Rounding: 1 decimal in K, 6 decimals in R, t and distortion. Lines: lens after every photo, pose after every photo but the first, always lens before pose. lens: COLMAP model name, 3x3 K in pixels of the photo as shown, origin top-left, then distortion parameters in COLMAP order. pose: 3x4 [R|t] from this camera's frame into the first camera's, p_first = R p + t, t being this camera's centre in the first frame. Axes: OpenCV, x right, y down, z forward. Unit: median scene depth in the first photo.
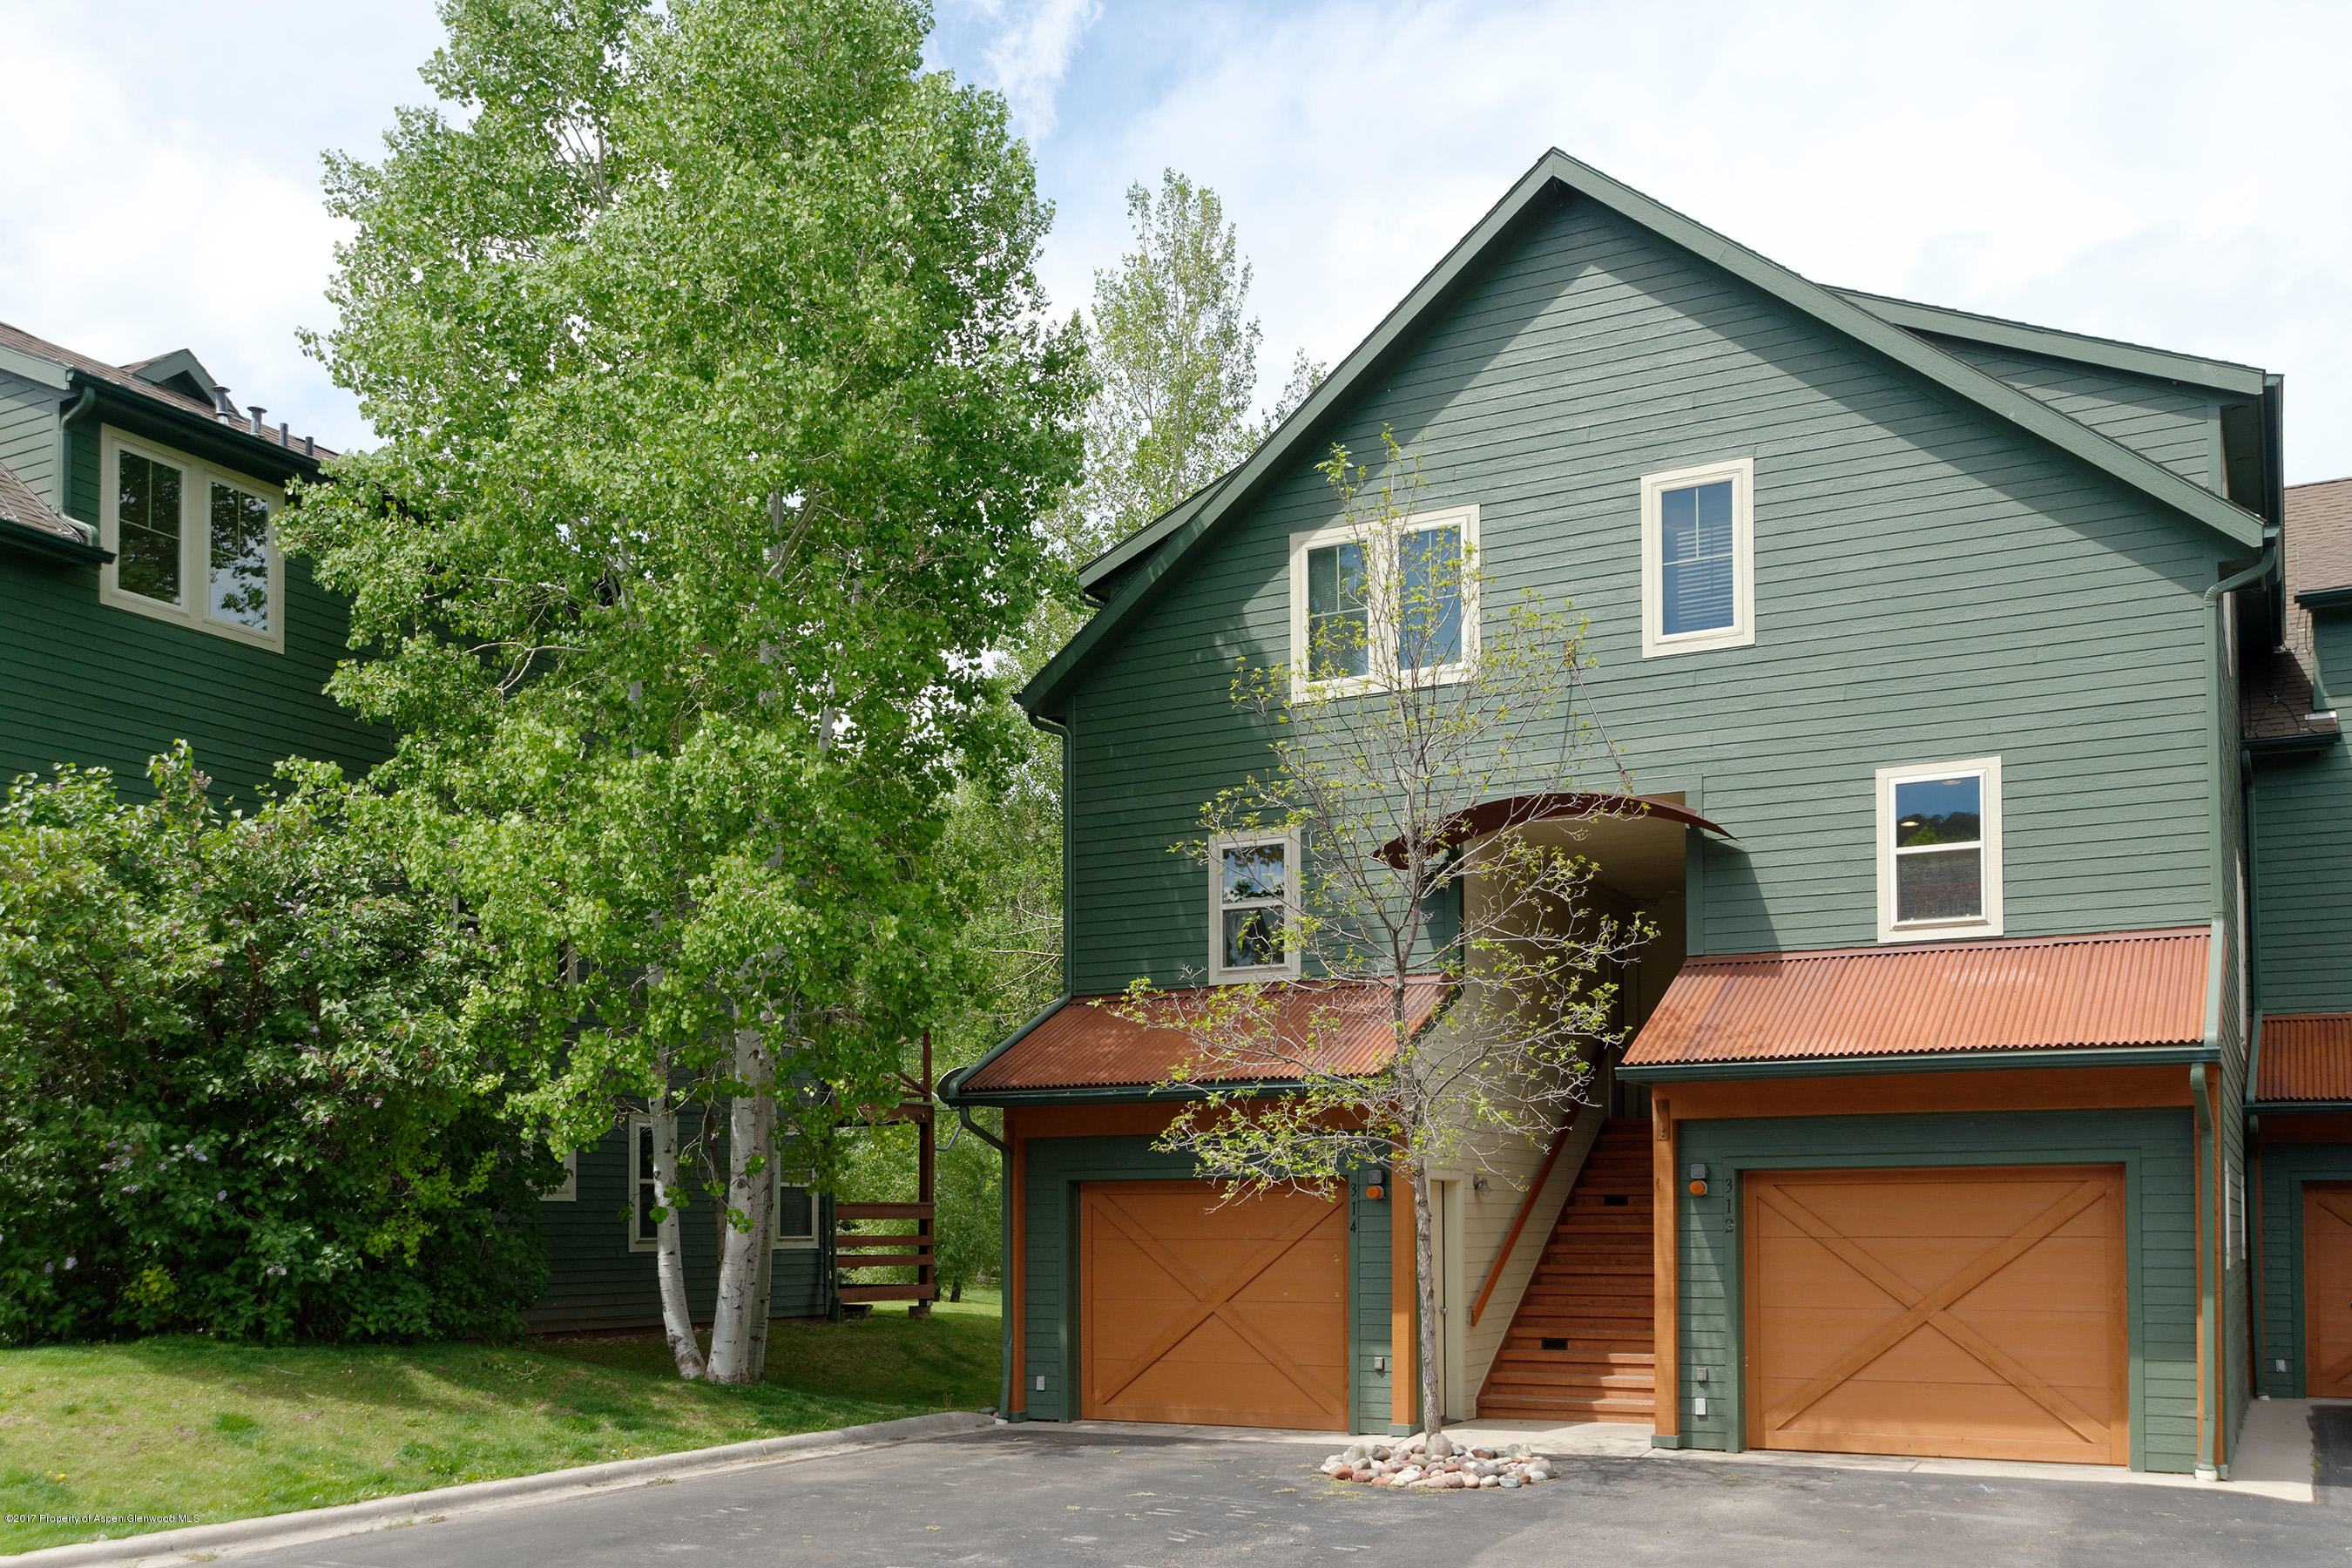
lens RADIAL K [[2114.2, 0, 1175.7], [0, 2114.2, 787.0], [0, 0, 1]] dist [0.001087, 0.003244]
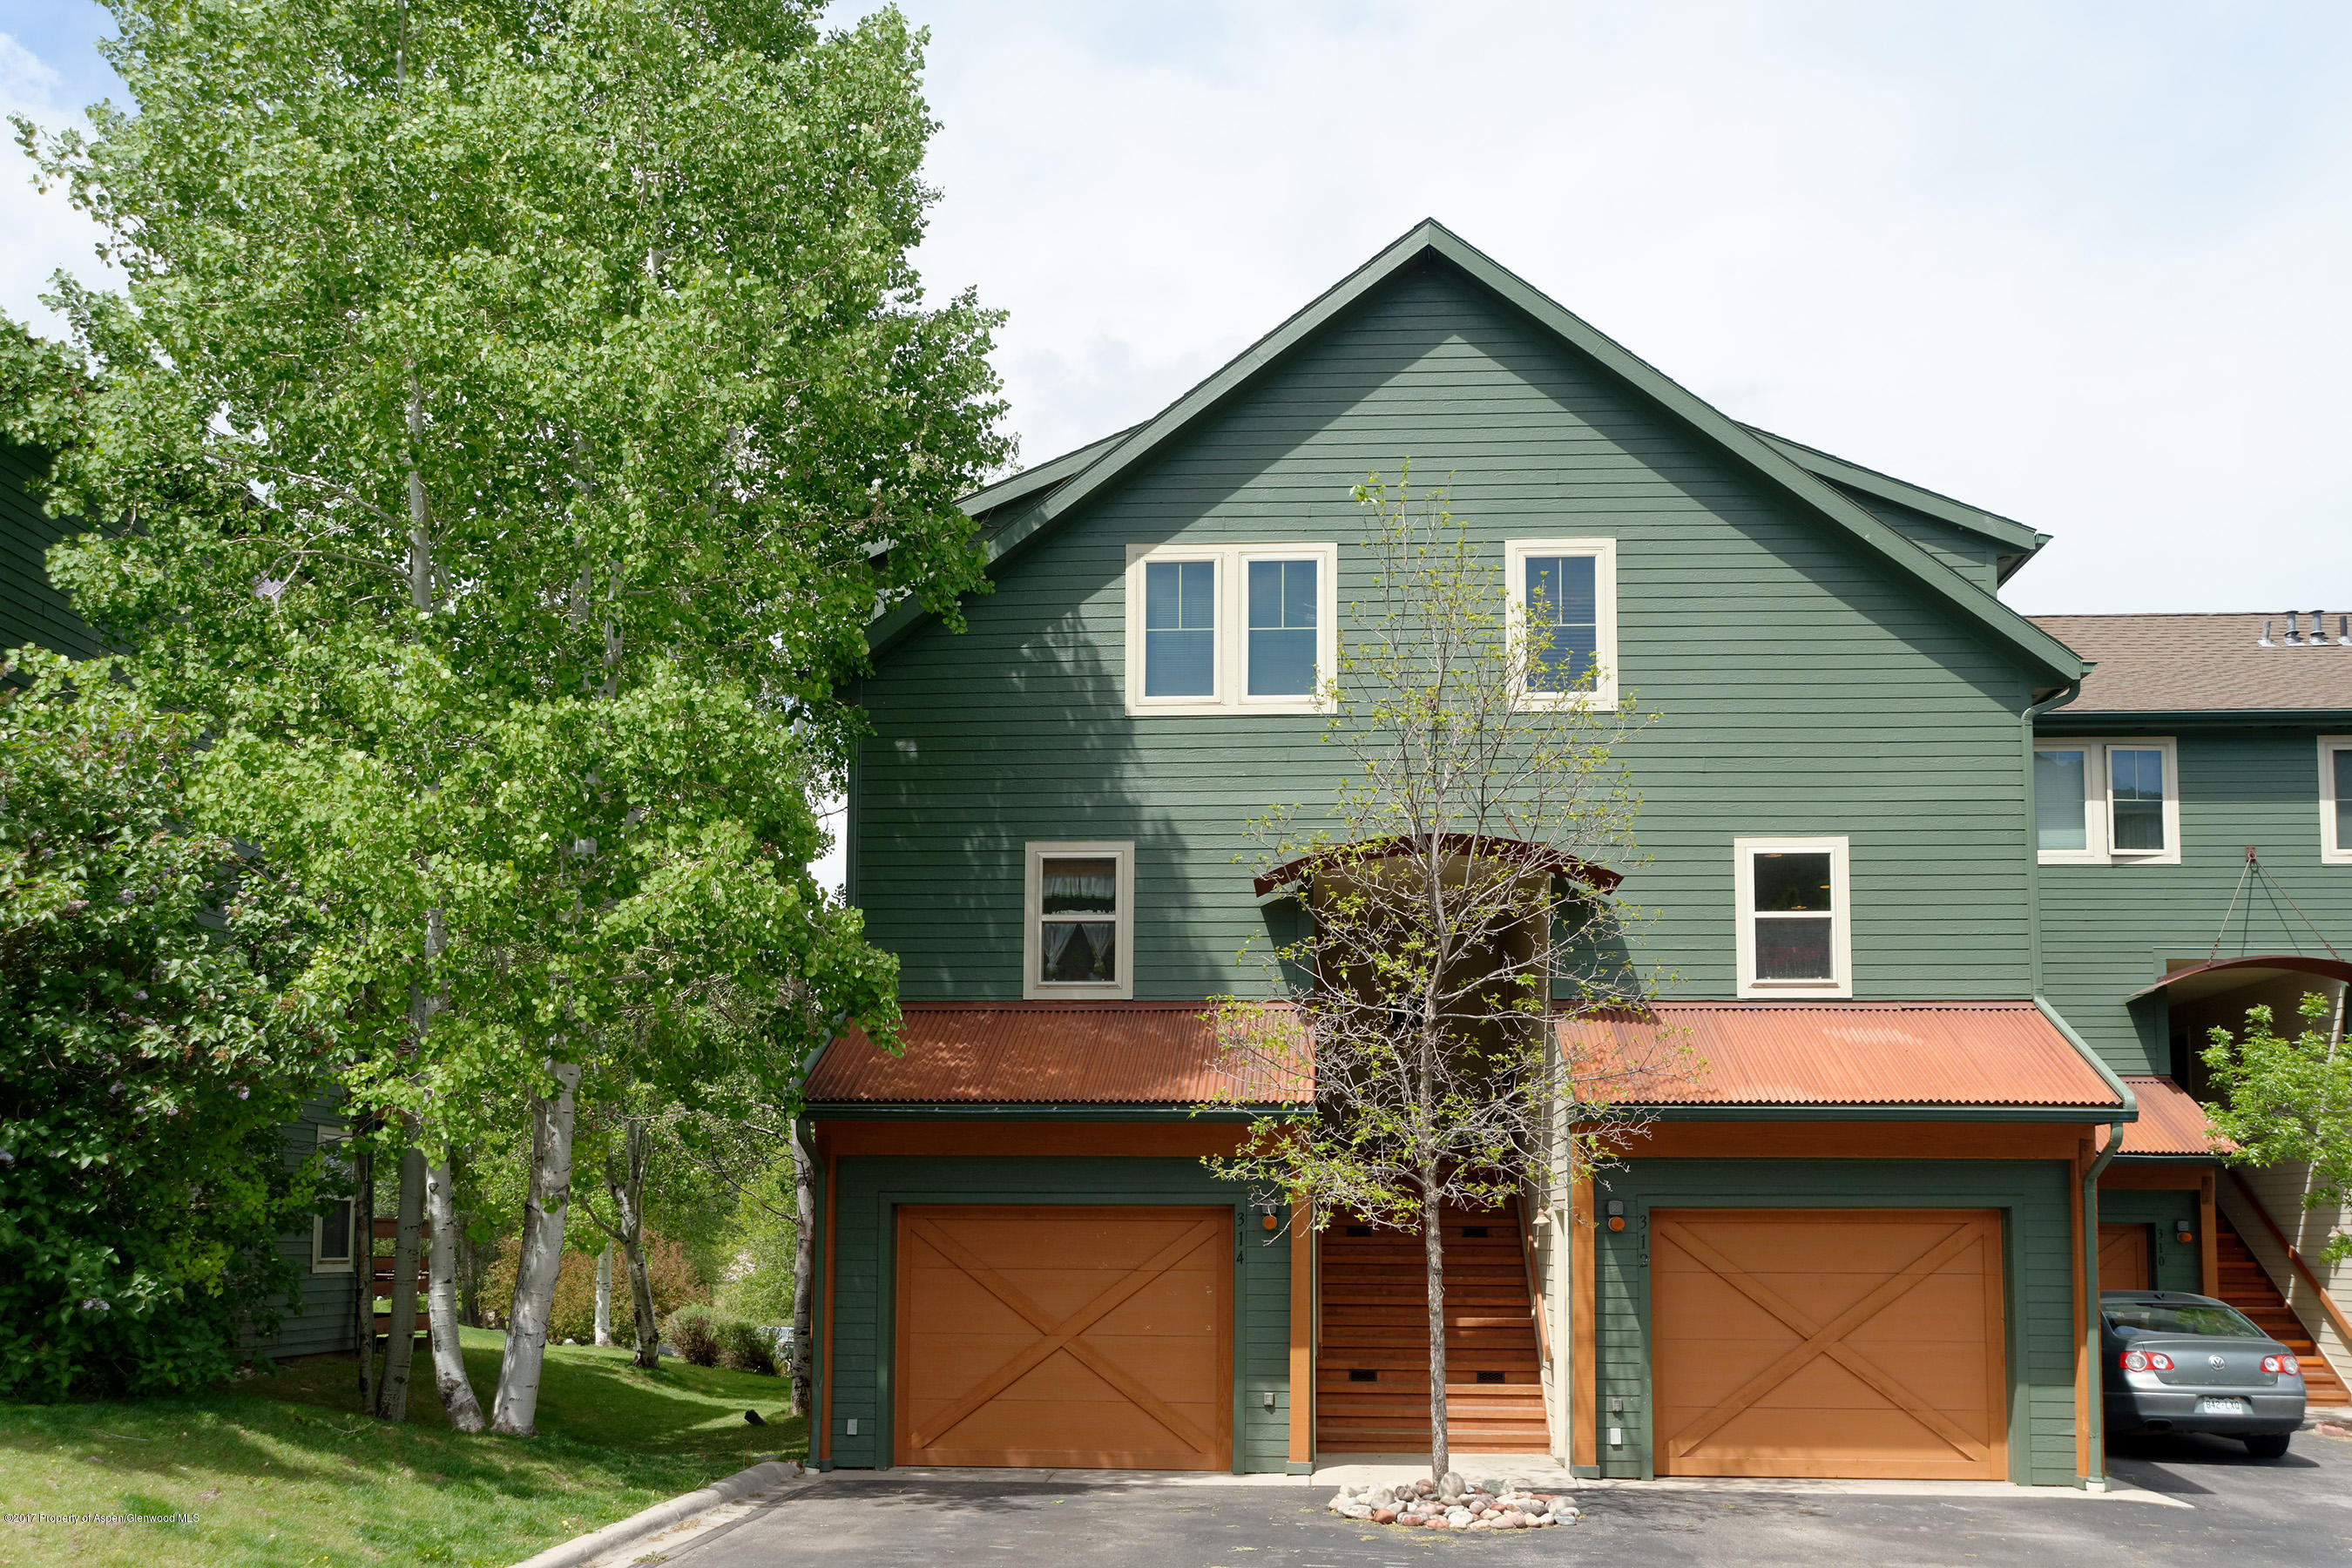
lens RADIAL K [[2073.5, 0, 1182.1], [0, 2073.5, 697.9], [0, 0, 1]] dist [0.006785, -0.017839]
pose [[0.914005, 0.113213, 0.389586, -0.357913], [-0.092102, 0.993106, -0.072515, 0.023916], [-0.395110, 0.030397, 0.918131, 0.126476]]
